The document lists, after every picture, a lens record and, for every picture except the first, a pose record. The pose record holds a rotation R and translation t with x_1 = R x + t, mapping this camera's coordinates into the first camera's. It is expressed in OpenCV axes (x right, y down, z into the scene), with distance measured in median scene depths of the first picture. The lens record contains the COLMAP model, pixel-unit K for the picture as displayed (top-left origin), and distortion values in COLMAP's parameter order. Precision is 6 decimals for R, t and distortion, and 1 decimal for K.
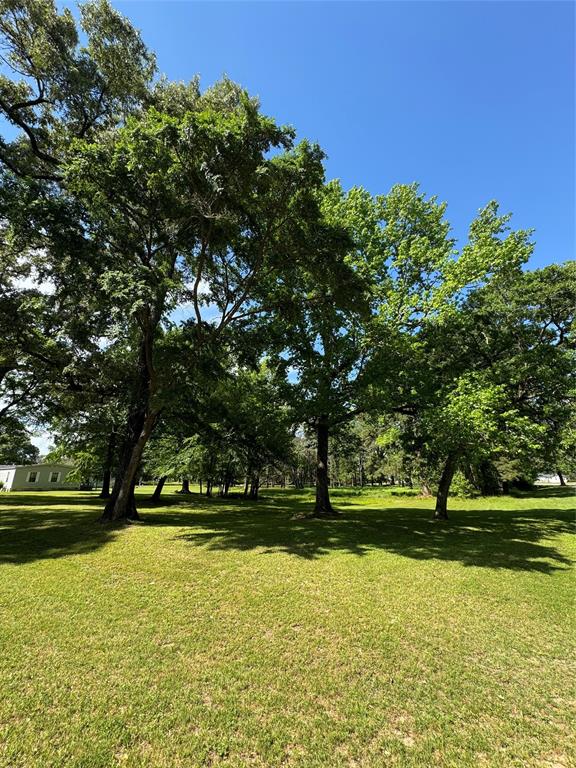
lens RADIAL K [[307.7, 0, 284.5], [0, 307.7, 387.8], [0, 0, 1]] dist [0.000257, -0.000011]
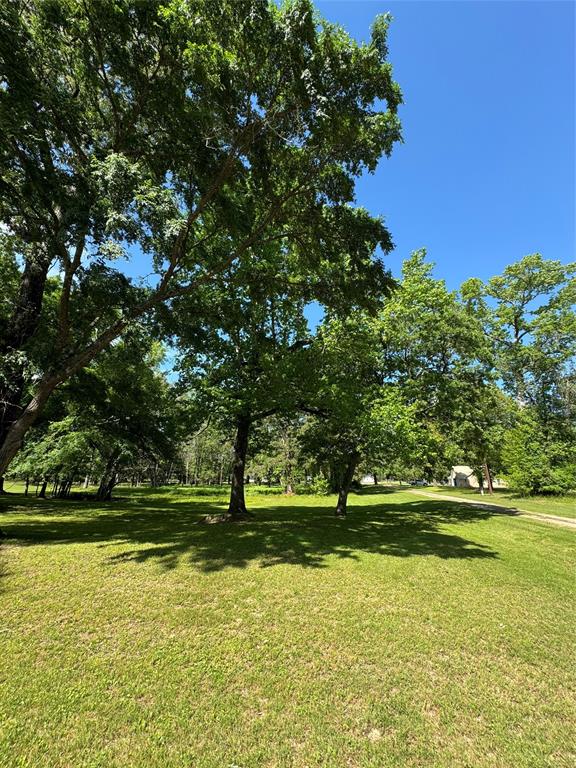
lens RADIAL K [[307.7, 0, 289.0], [0, 307.7, 381.5], [0, 0, 1]] dist [0.000257, -0.000011]
pose [[0.884124, 0.150696, 0.442284, -0.160410], [-0.144952, 0.988323, -0.046985, 0.028242], [-0.444199, -0.022569, 0.895644, 0.092259]]
